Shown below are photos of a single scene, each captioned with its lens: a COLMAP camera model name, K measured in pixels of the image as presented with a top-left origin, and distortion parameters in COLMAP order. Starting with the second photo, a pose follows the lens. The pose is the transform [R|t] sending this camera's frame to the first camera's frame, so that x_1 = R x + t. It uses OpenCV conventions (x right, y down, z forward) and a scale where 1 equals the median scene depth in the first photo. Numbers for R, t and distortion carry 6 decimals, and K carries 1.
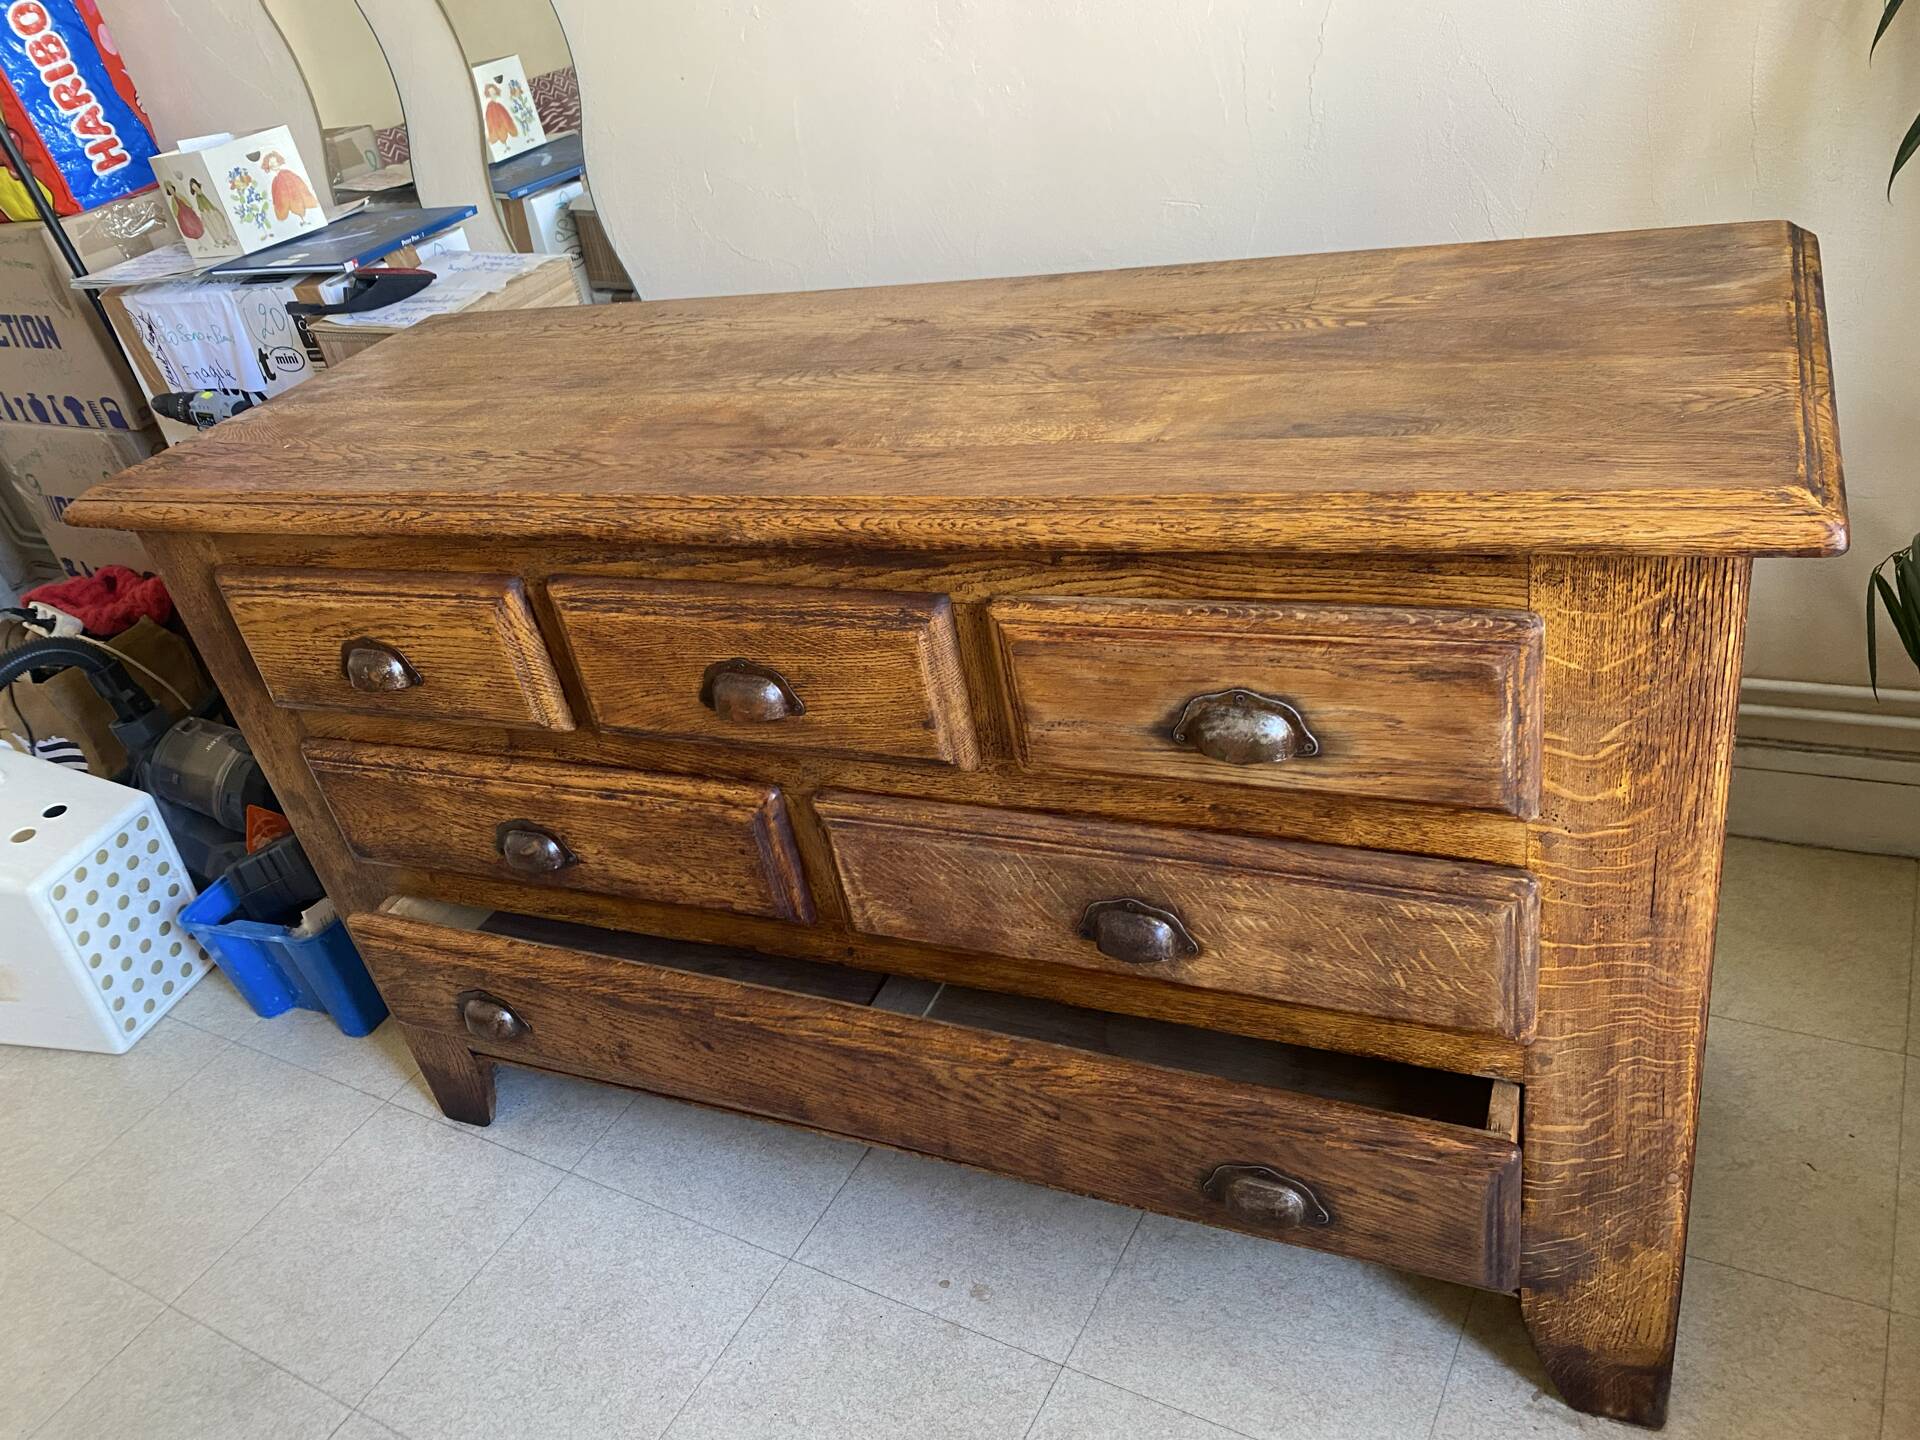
lens RADIAL K [[1473.6, 0, 942.7], [0, 1473.6, 721.4], [0, 0, 1]] dist [0.018218, -0.028313]
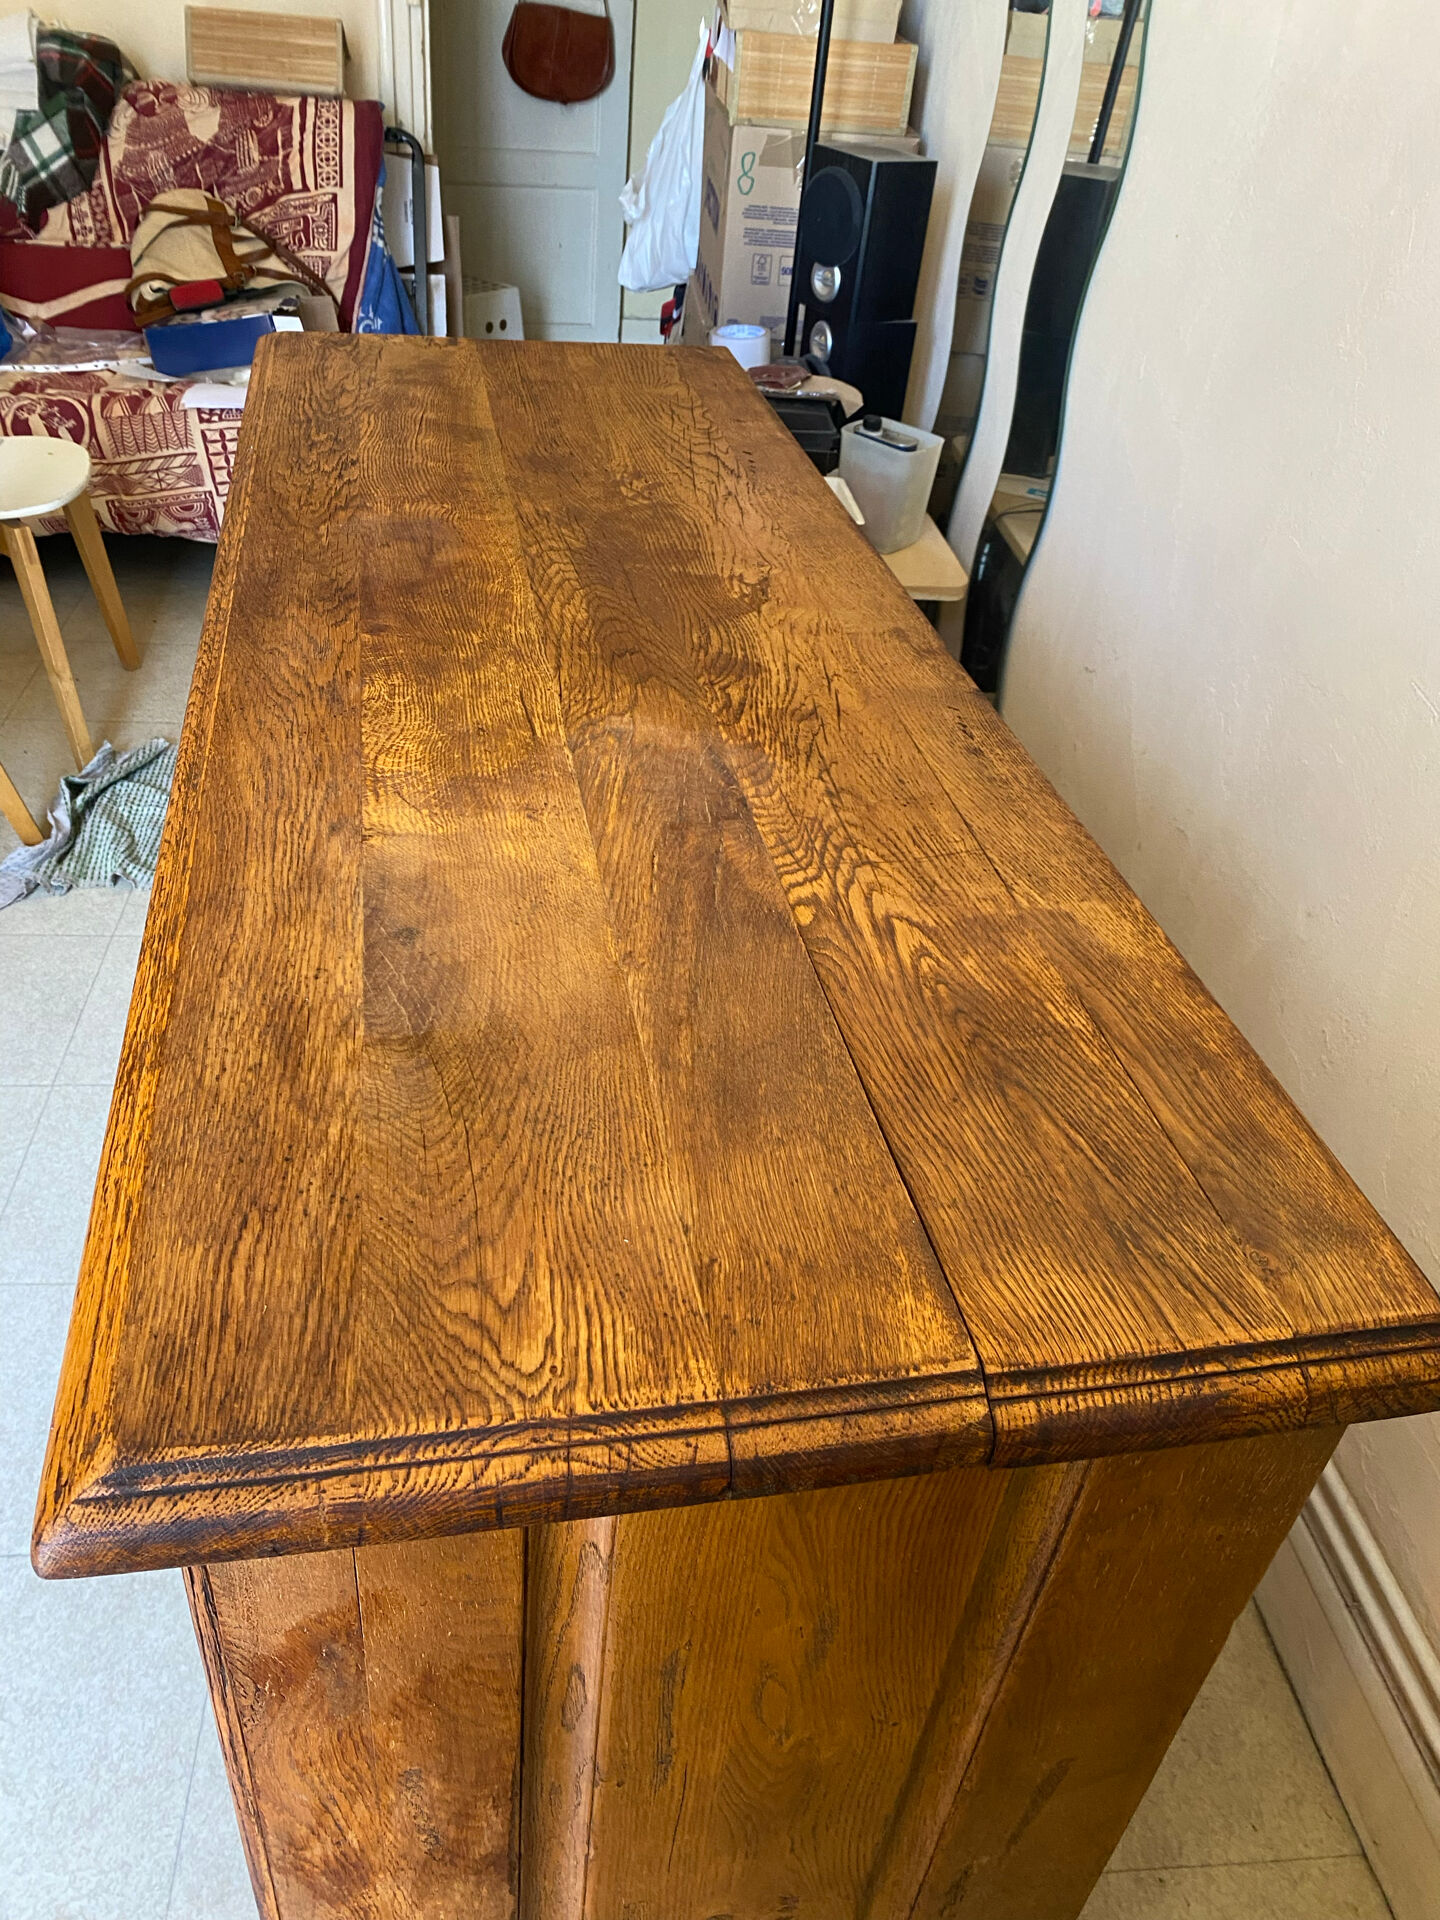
lens RADIAL K [[1473.6, 0, 730.5], [0, 1473.6, 959.1], [0, 0, 1]] dist [0.018218, -0.028313]
pose [[0.558212, 0.661355, -0.501008, 0.563513], [-0.587209, 0.741510, 0.324574, -0.416744], [0.586161, 0.113015, 0.802274, 0.400865]]
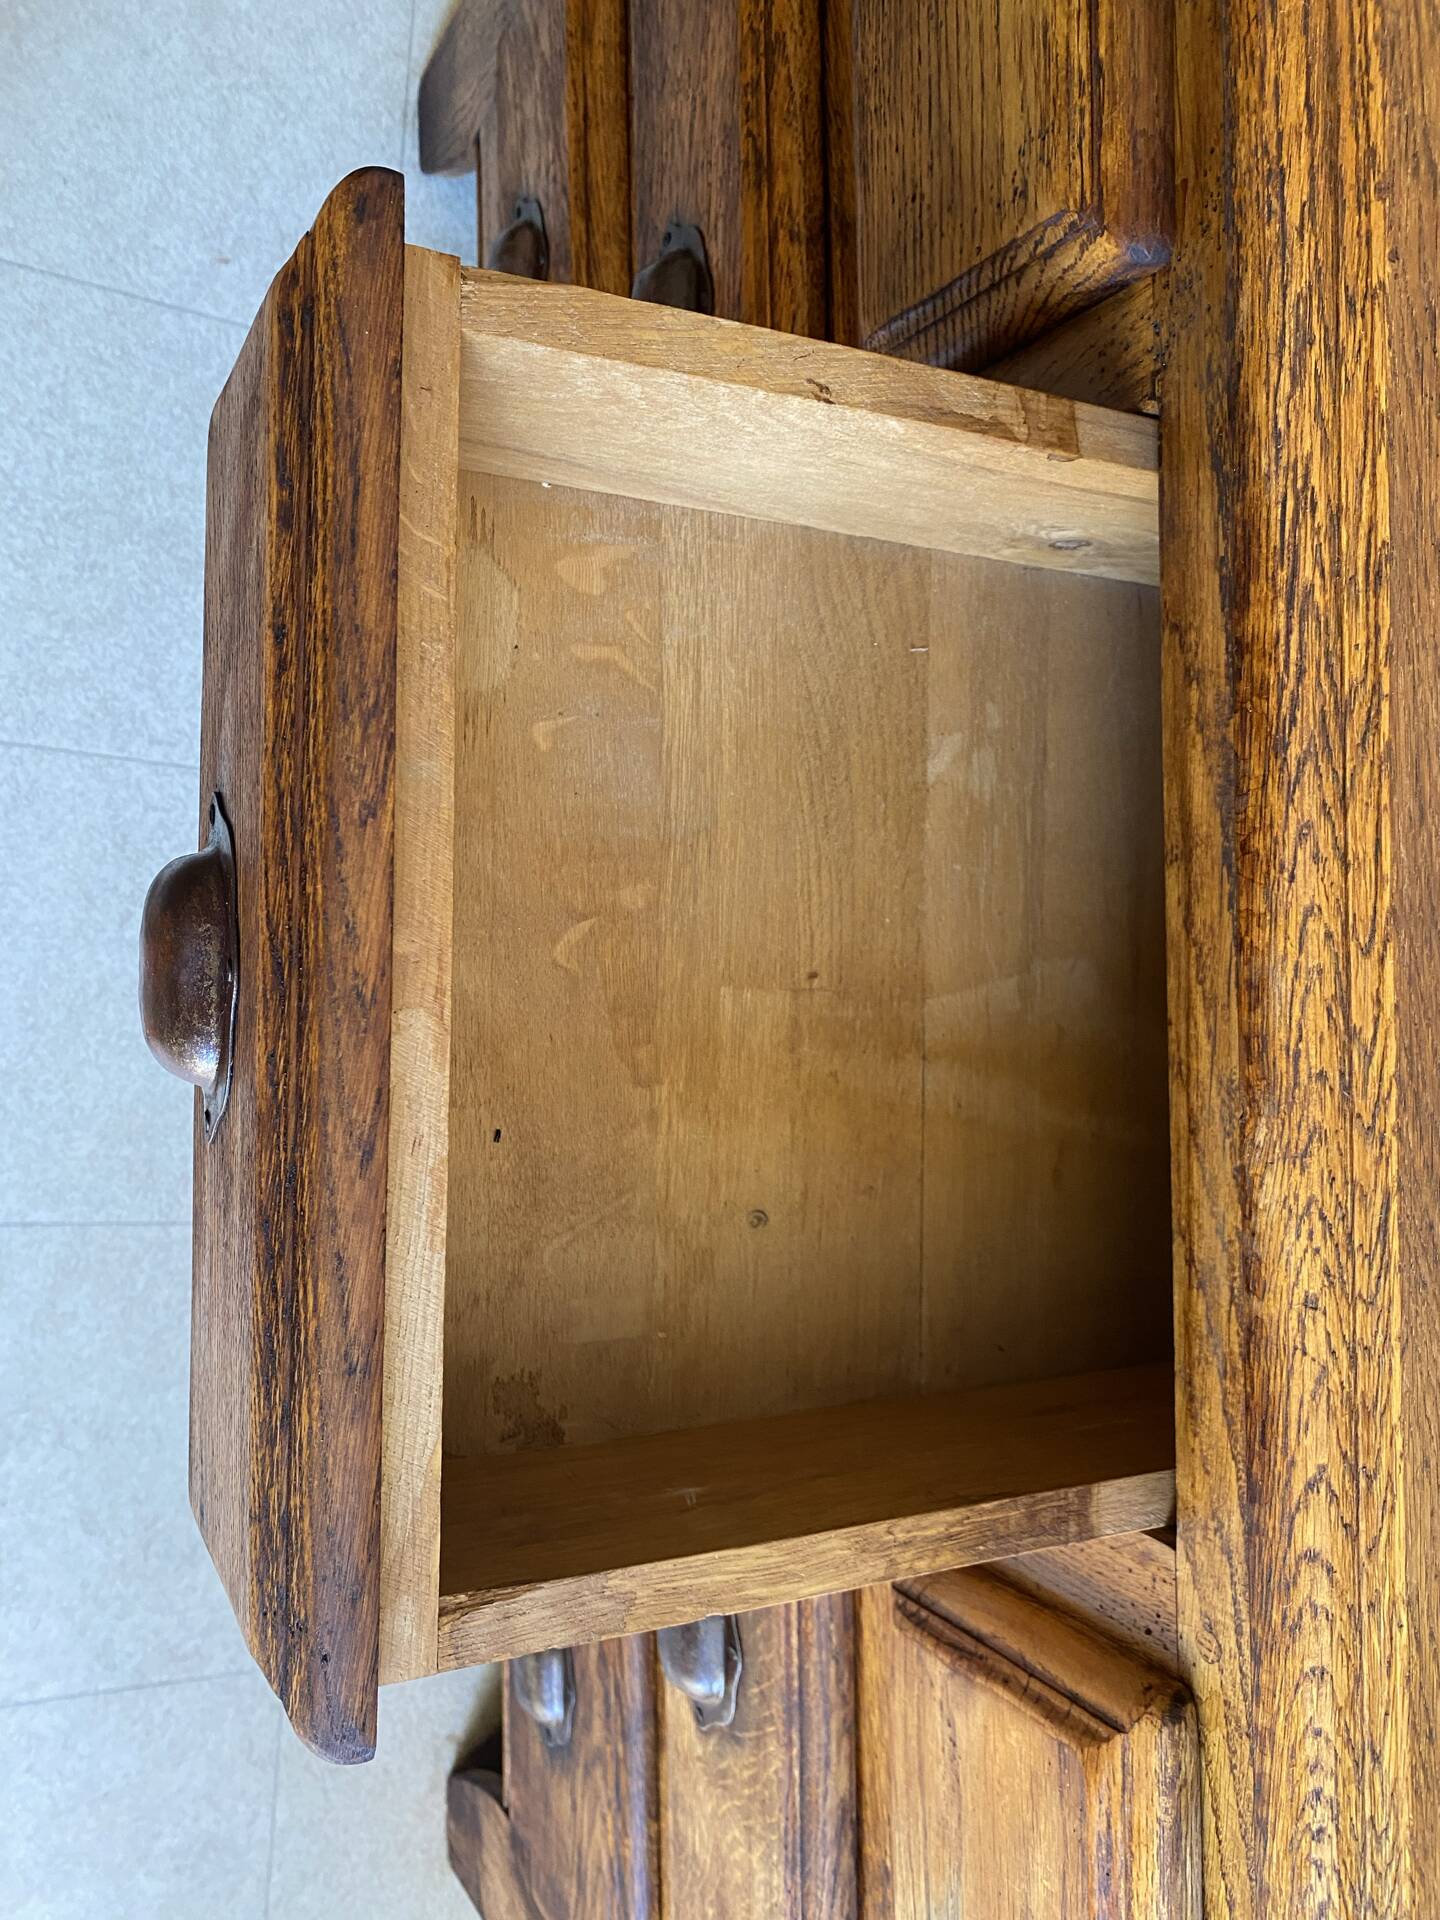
lens RADIAL K [[1473.6, 0, 713.9], [0, 1473.6, 963.6], [0, 0, 1]] dist [0.018218, -0.028313]
pose [[0.291906, 0.884836, 0.363119, -0.297617], [-0.865657, 0.082968, 0.493715, -0.164084], [0.406729, -0.458455, 0.790183, 0.591358]]
